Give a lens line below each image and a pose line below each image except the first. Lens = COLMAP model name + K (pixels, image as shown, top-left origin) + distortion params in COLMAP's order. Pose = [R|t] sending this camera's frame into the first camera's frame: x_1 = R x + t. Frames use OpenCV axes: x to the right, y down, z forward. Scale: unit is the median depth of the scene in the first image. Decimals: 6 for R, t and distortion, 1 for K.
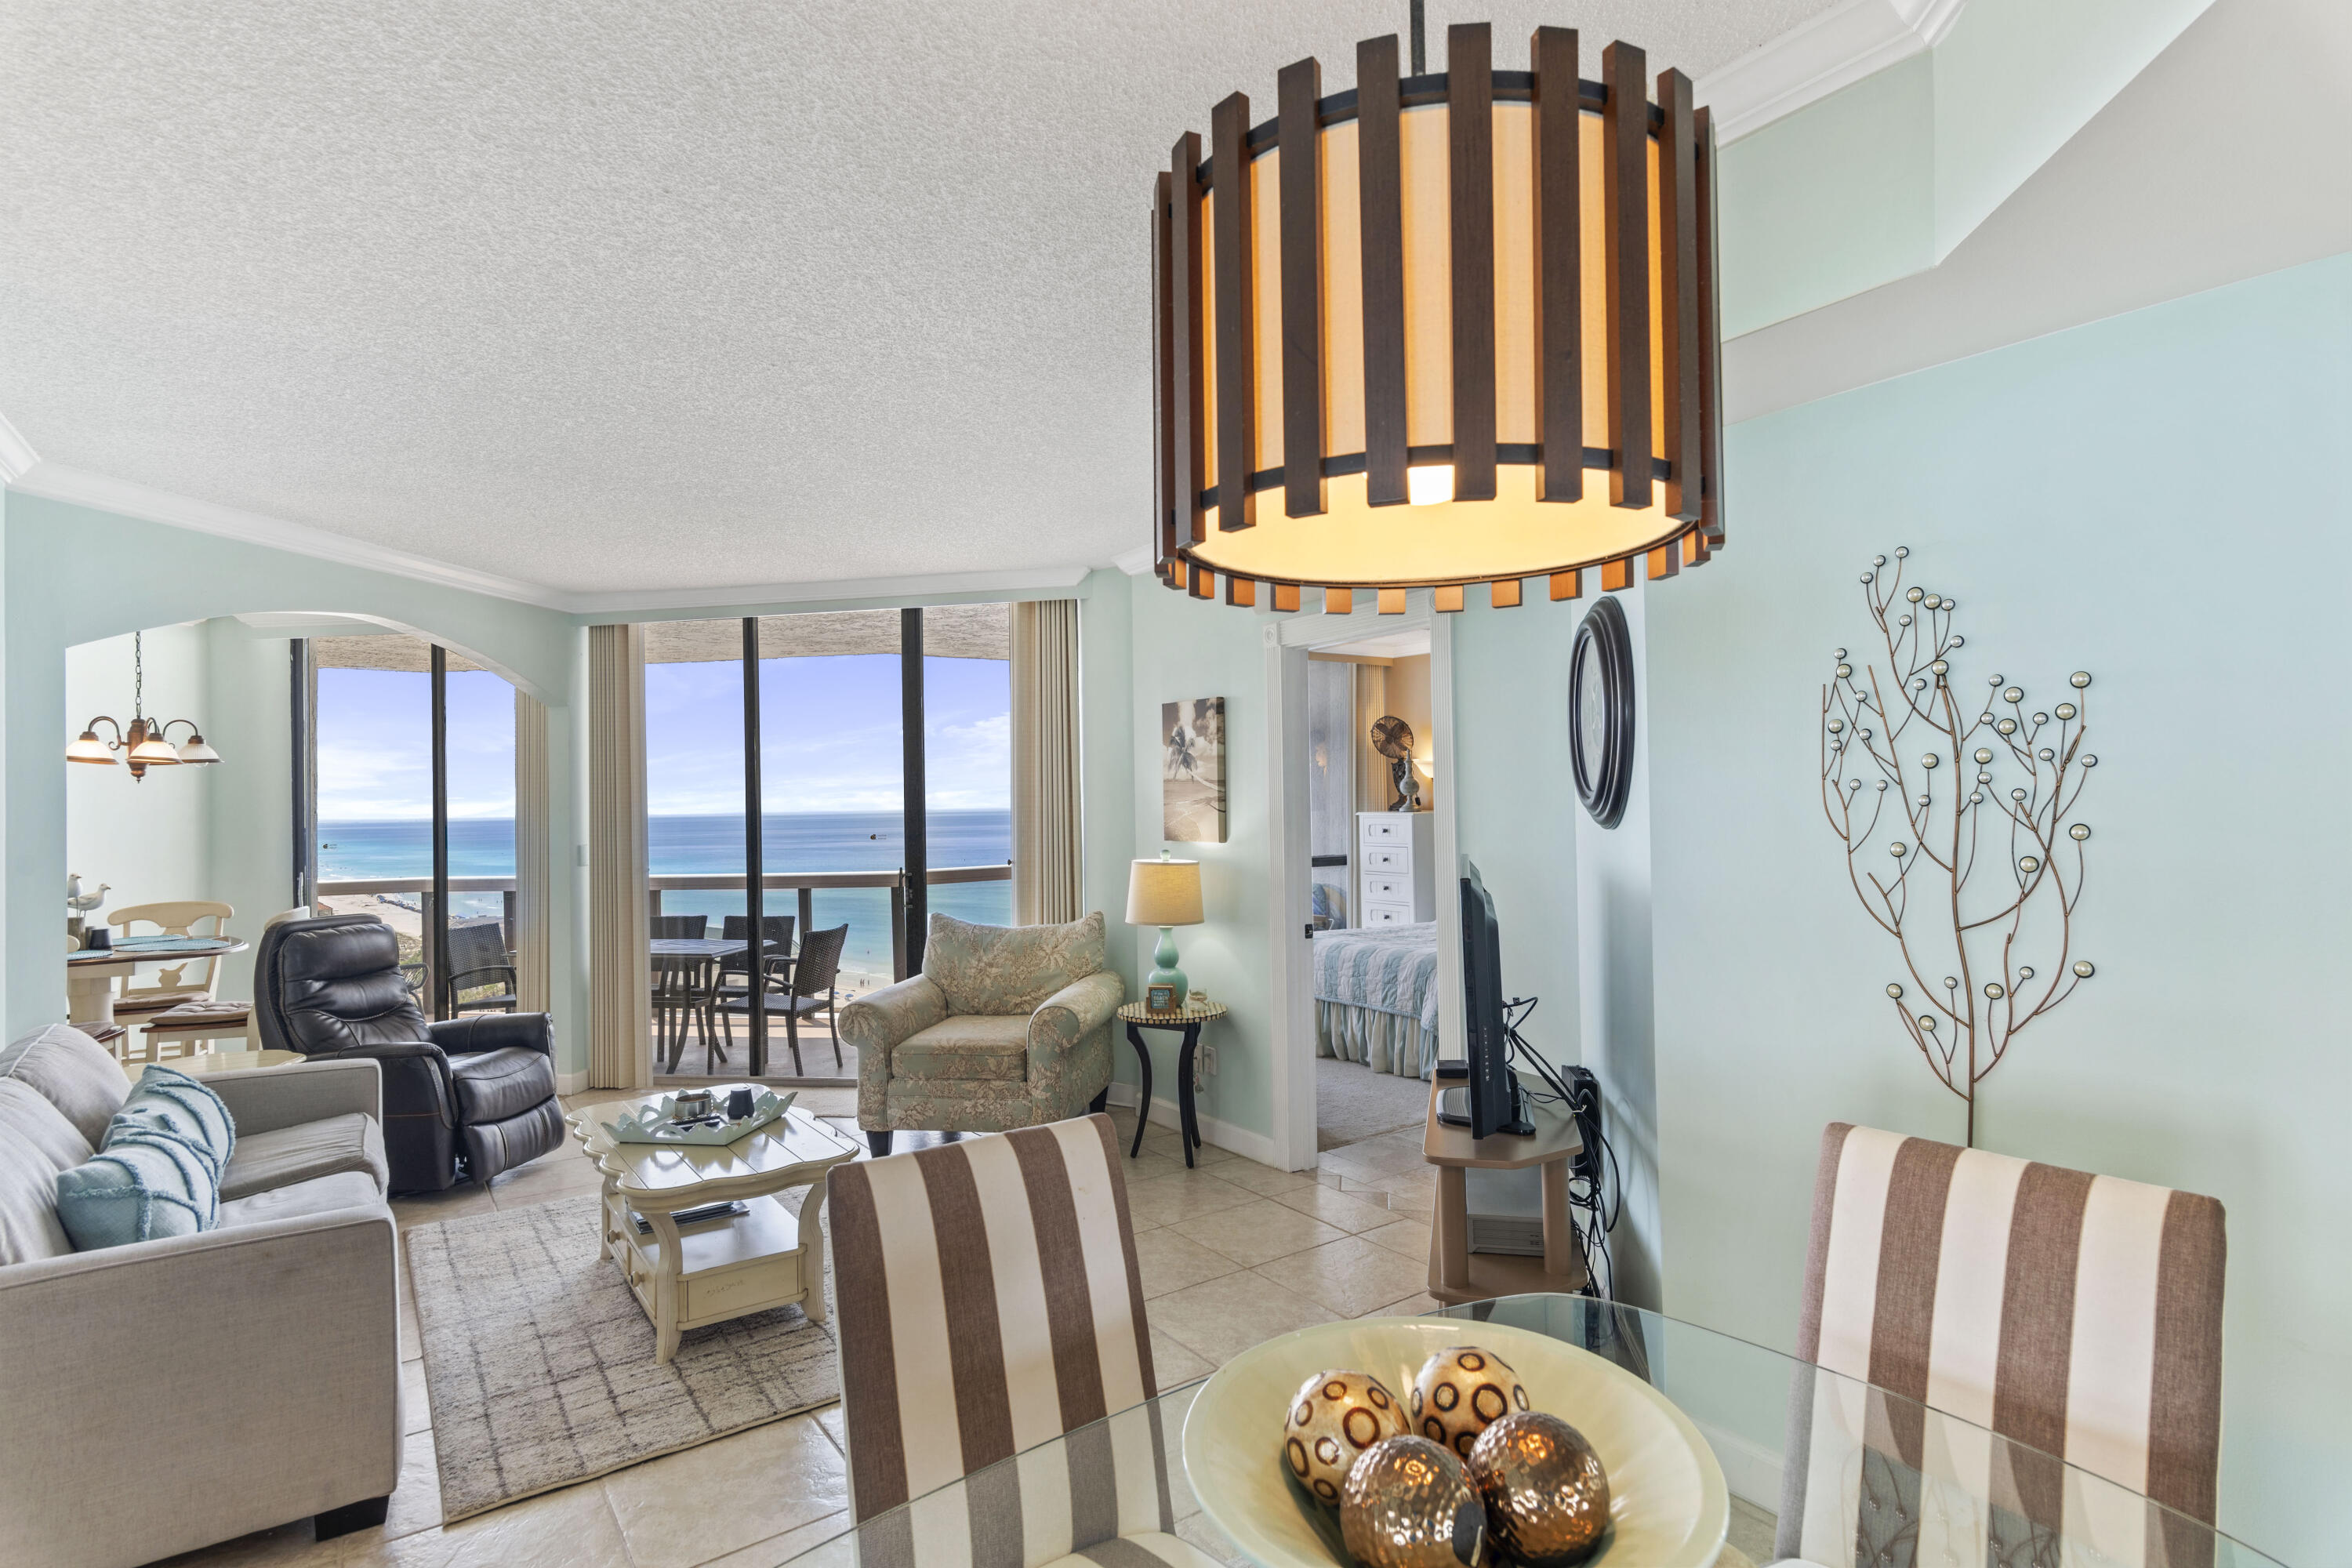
lens RADIAL K [[1155.1, 0, 1181.0], [0, 1155.1, 786.3], [0, 0, 1]] dist [0.003458, -0.000348]
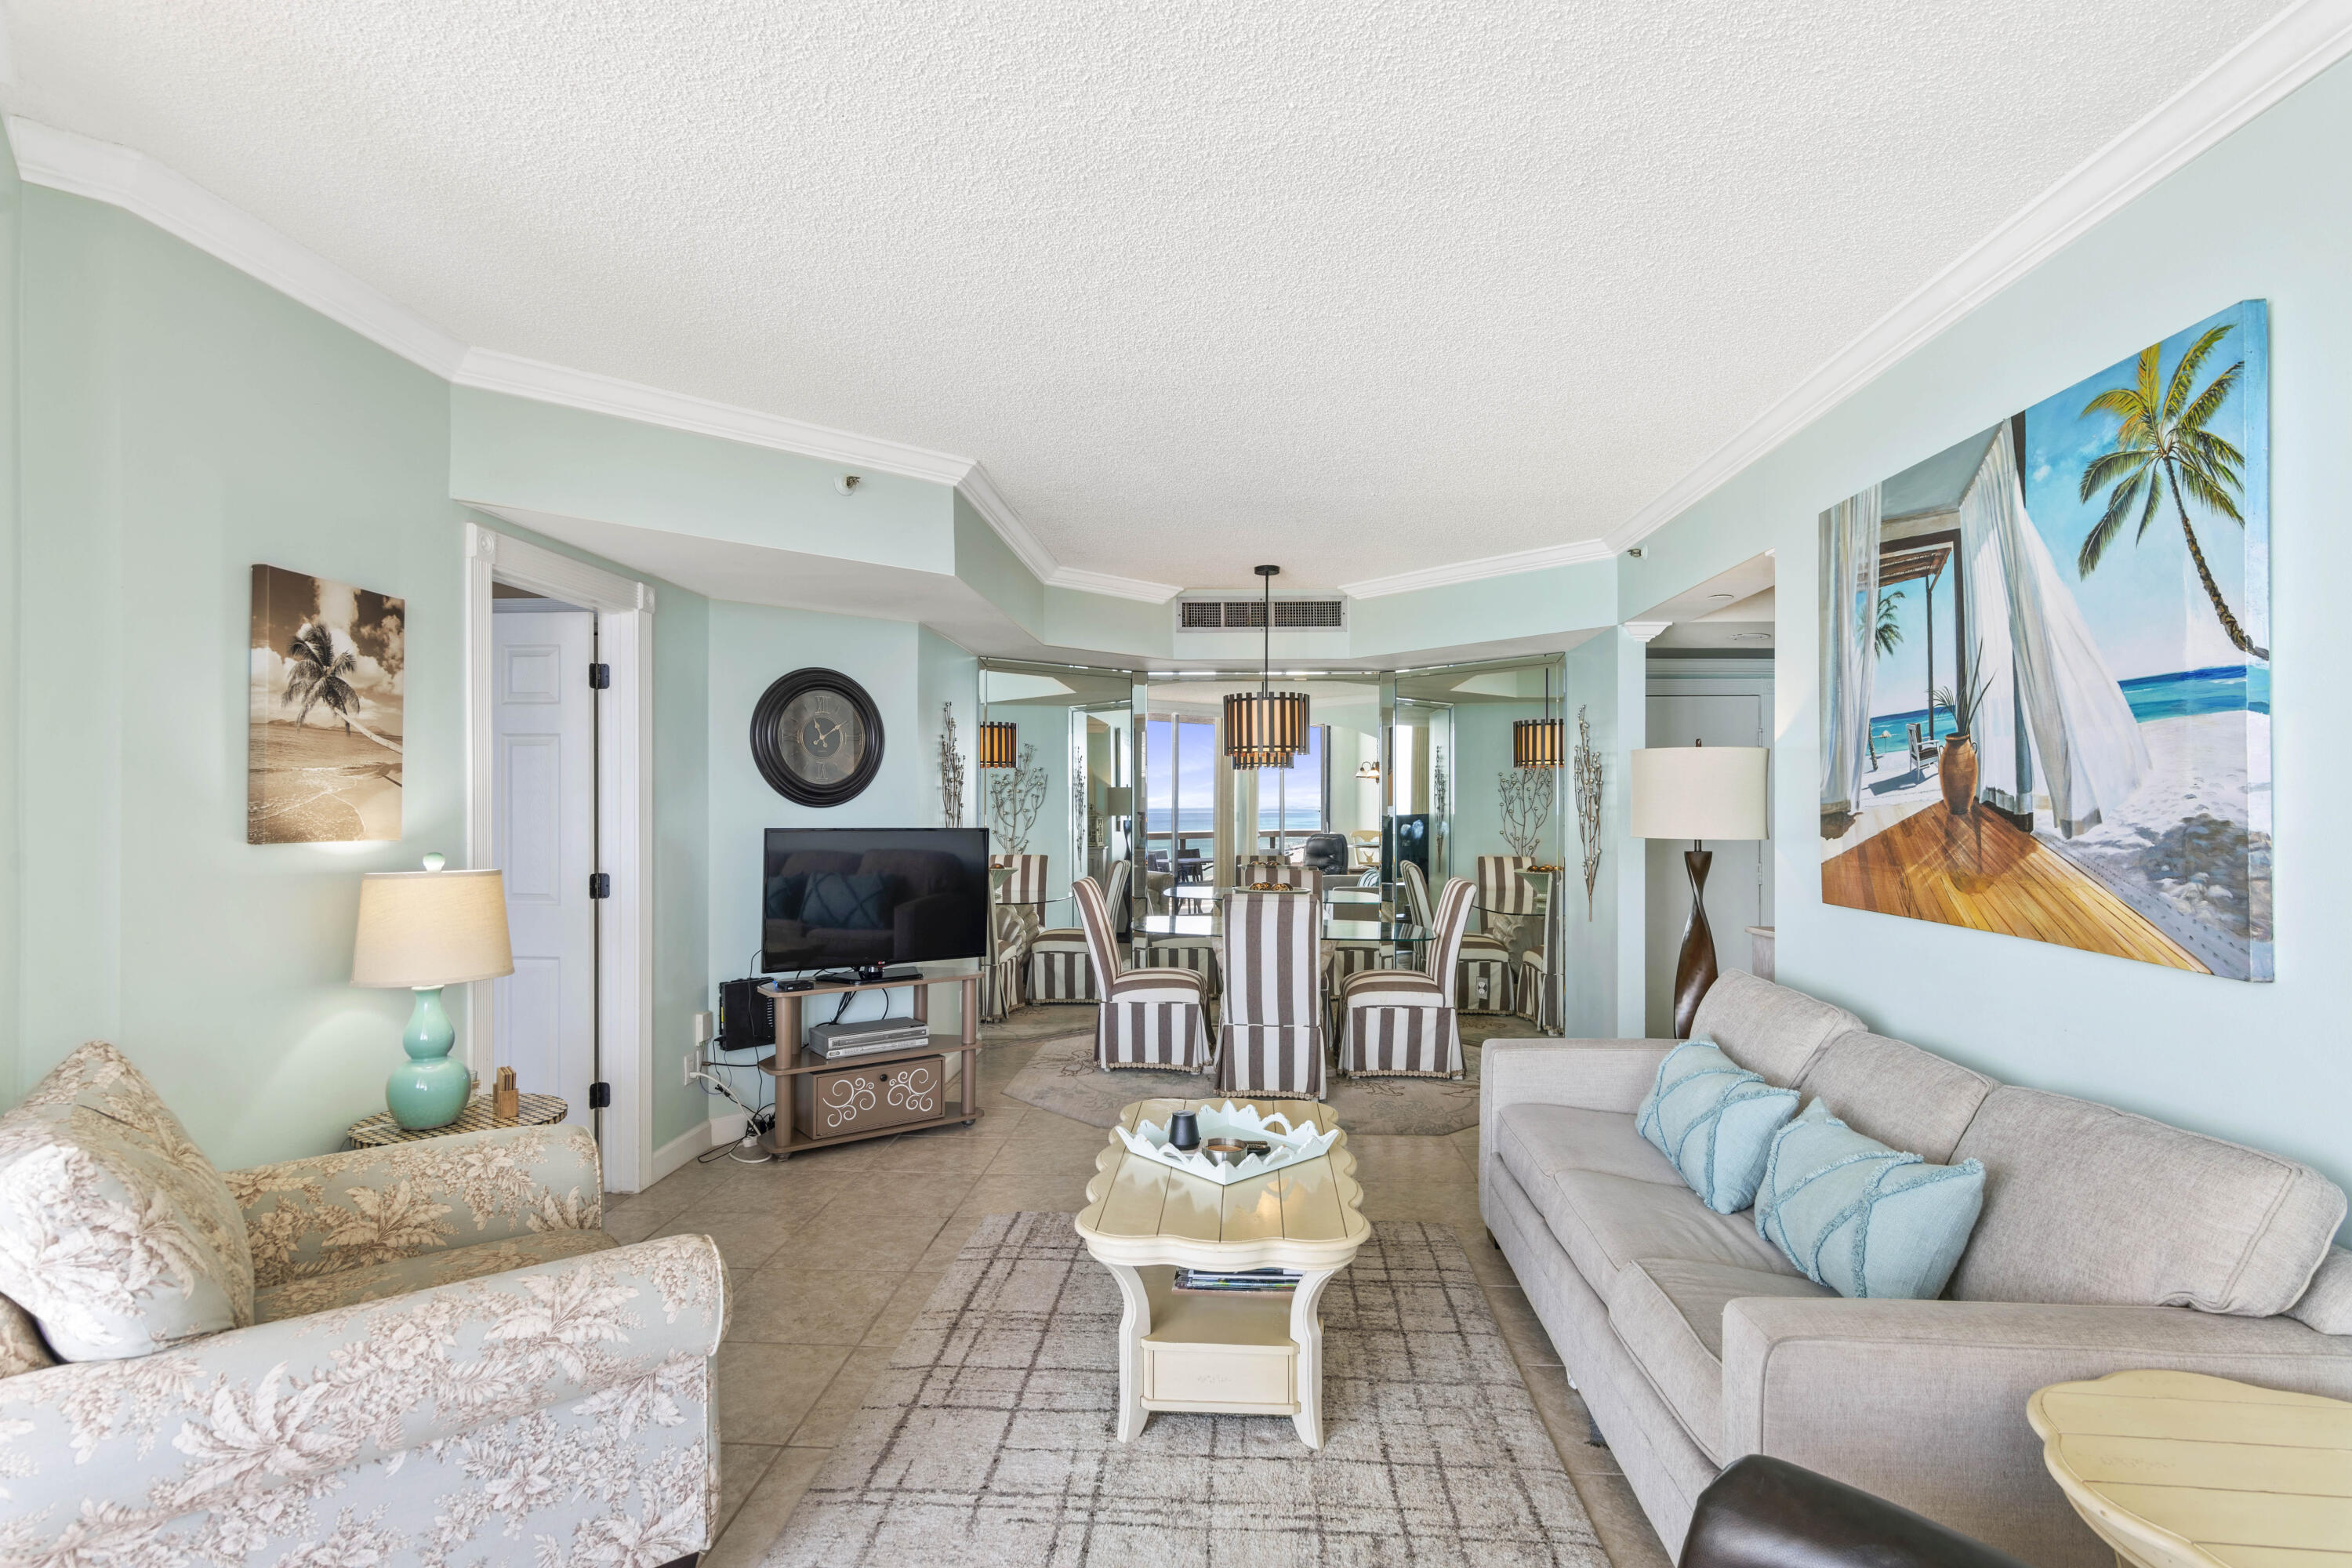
lens RADIAL K [[1156.0, 0, 1184.1], [0, 1156.0, 794.9], [0, 0, 1]] dist [0.004743, 0.000277]
pose [[-0.777568, 0.023242, 0.628369, -0.653222], [0.003267, 0.999453, -0.032924, 0.045407], [-0.628790, -0.023548, -0.777218, 1.189777]]
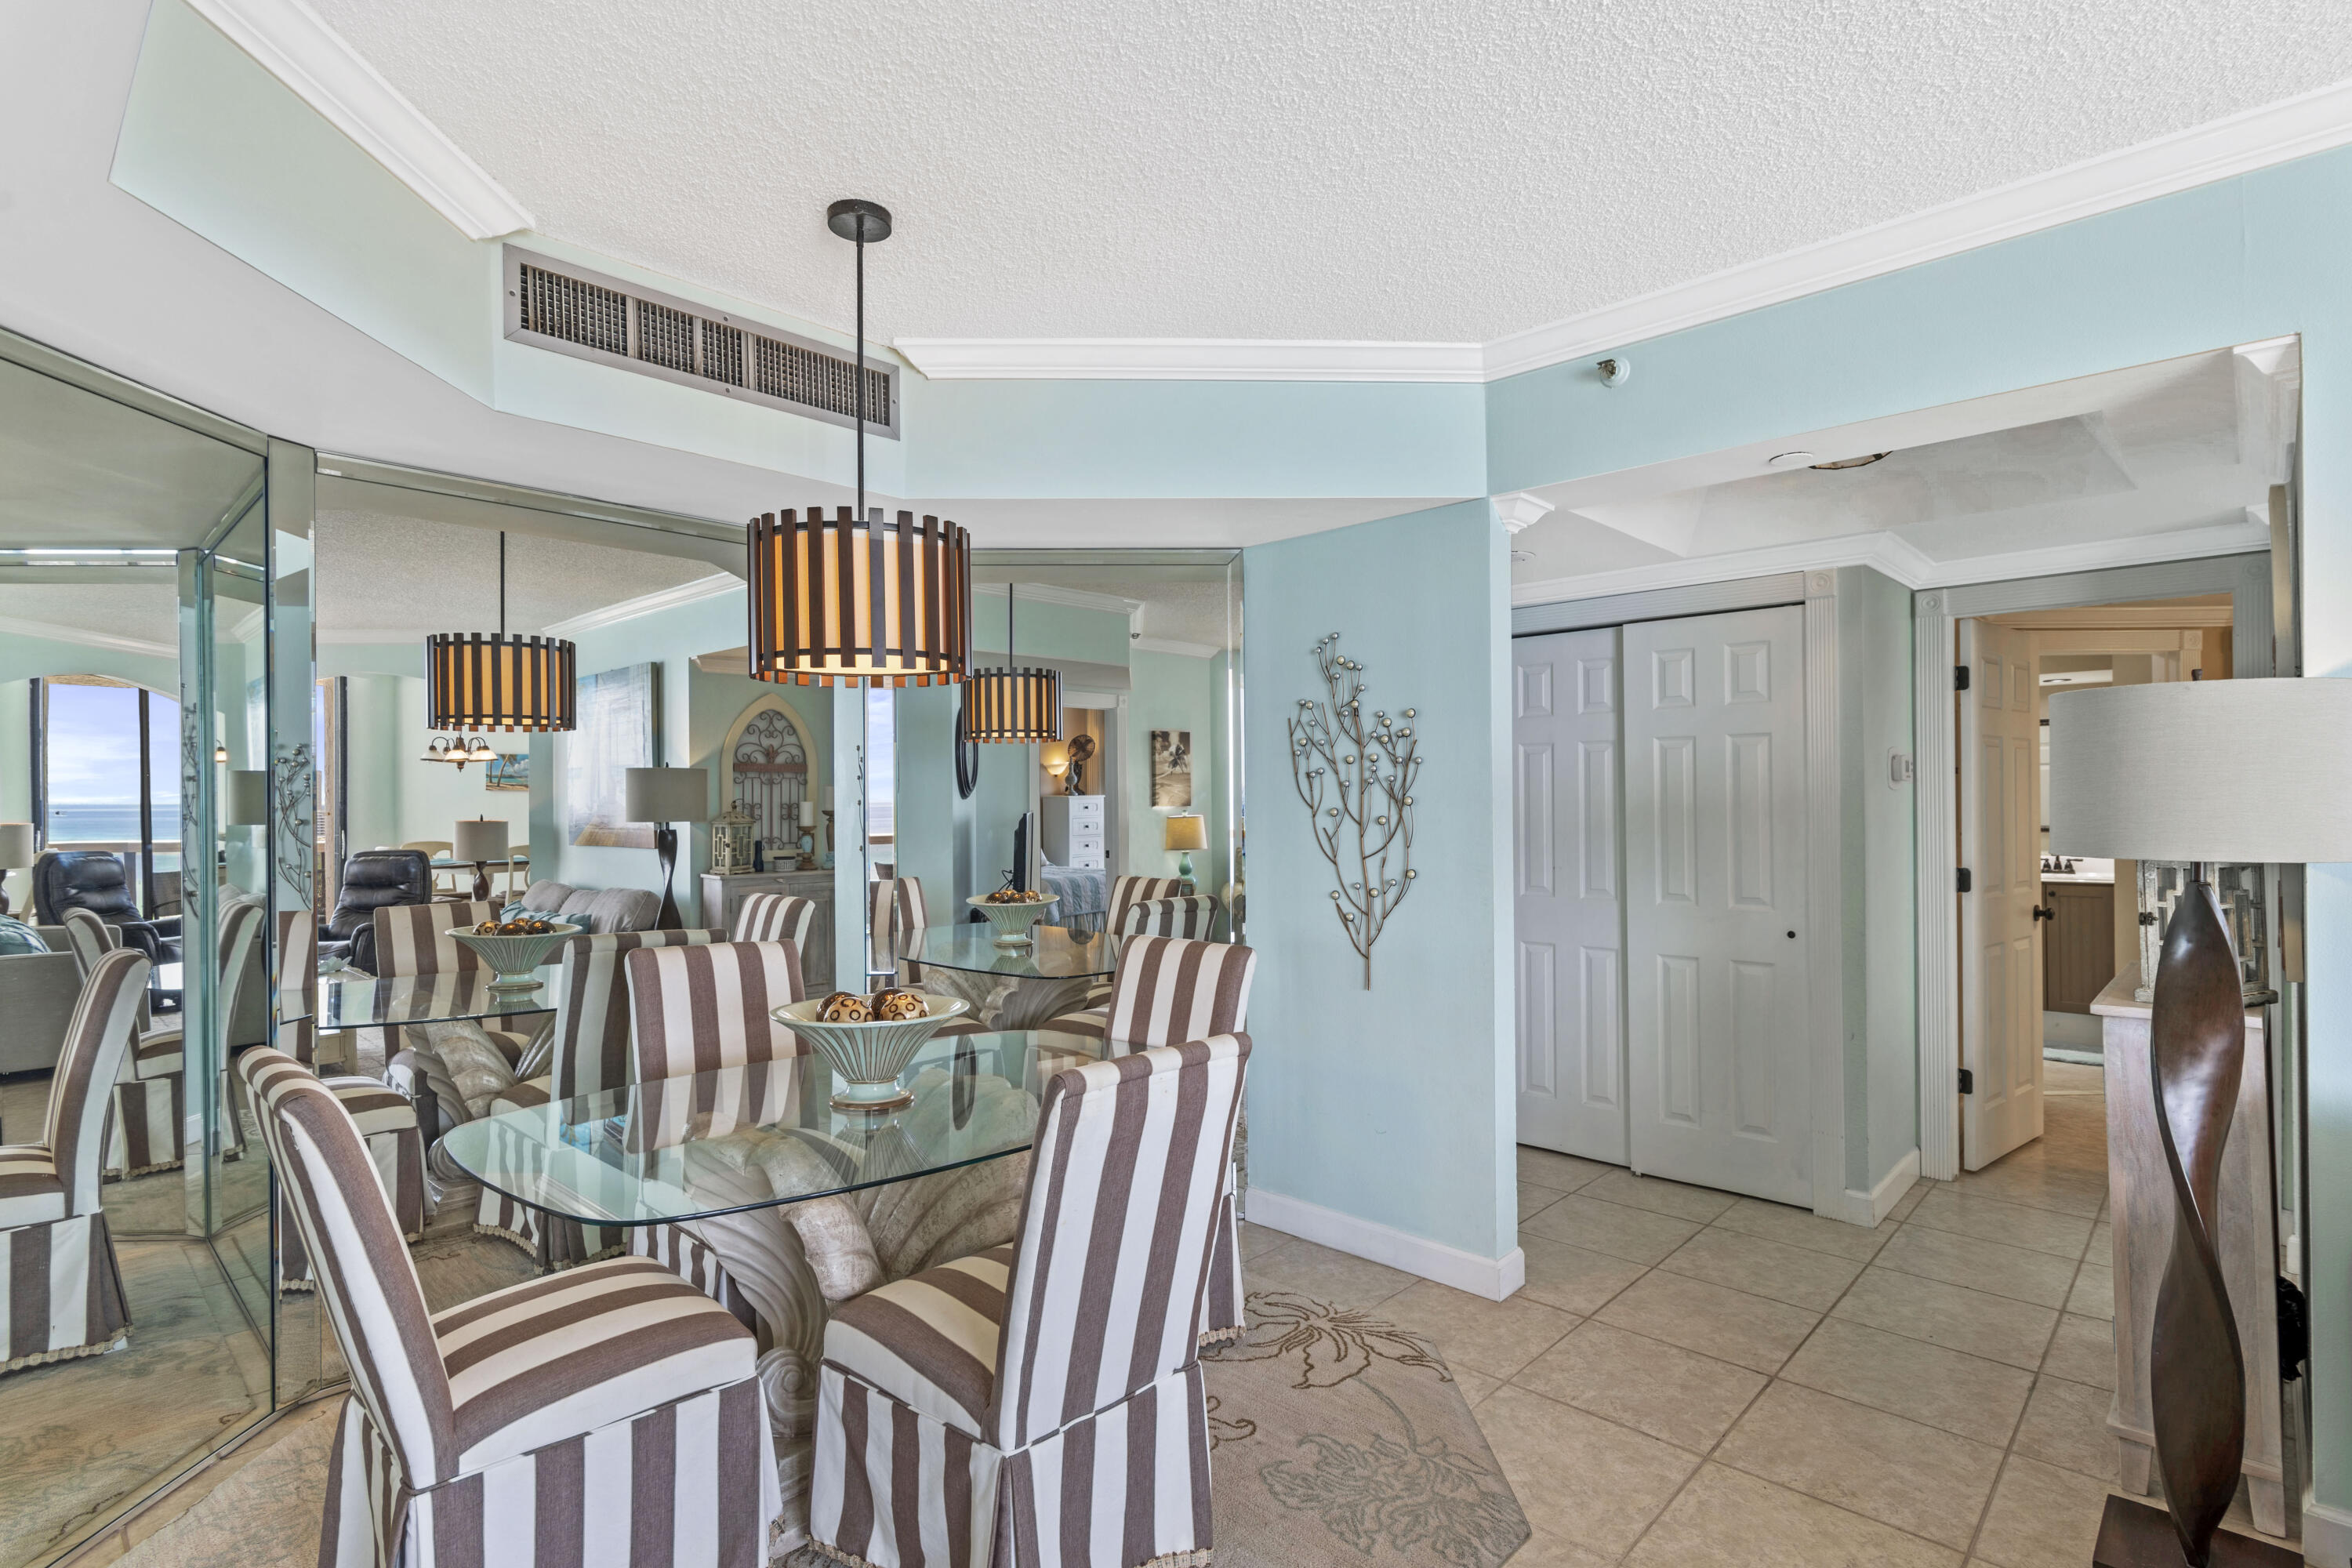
lens RADIAL K [[1155.1, 0, 1181.0], [0, 1155.1, 786.3], [0, 0, 1]] dist [0.003458, -0.000348]
pose [[-0.980310, 0.024058, -0.195996, 0.011735], [0.028823, 0.999353, -0.021498, 0.024193], [0.195352, -0.026724, -0.980369, 0.694110]]
